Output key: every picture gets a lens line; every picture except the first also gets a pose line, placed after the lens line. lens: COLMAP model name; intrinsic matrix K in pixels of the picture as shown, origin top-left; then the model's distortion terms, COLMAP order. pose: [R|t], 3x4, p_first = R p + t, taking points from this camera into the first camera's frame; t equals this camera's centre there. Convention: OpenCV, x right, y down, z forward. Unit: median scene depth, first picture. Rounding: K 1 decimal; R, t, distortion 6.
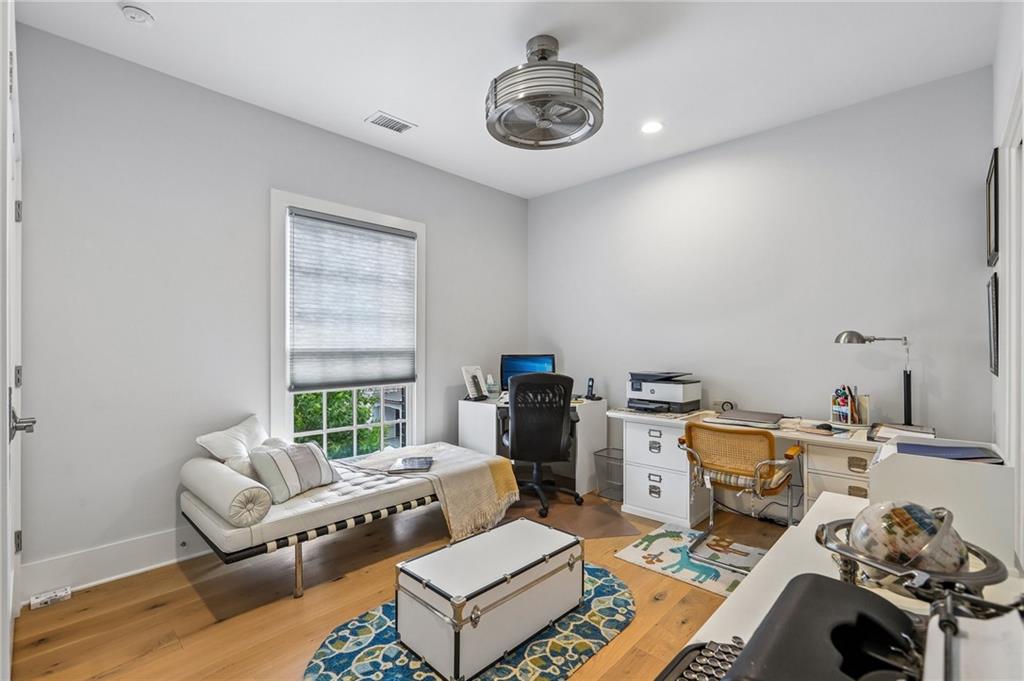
lens RADIAL K [[456.3, 0, 512.6], [0, 456.3, 344.8], [0, 0, 1]] dist [0.000436, 0.000331]
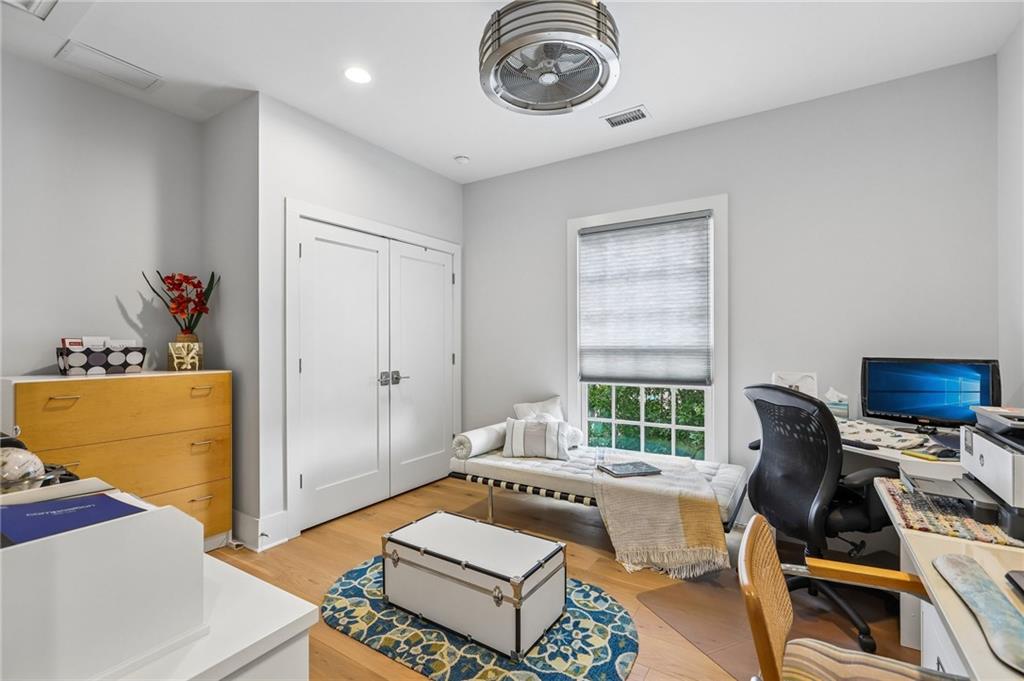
lens RADIAL K [[453.8, 0, 512.0], [0, 453.8, 340.5], [0, 0, 1]] dist [-0.000121, 0.000206]
pose [[0.191727, -0.008819, -0.981409, 0.634079], [0.005342, 0.999954, -0.007942, 0.002479], [0.981434, -0.003720, 0.191765, 0.562178]]
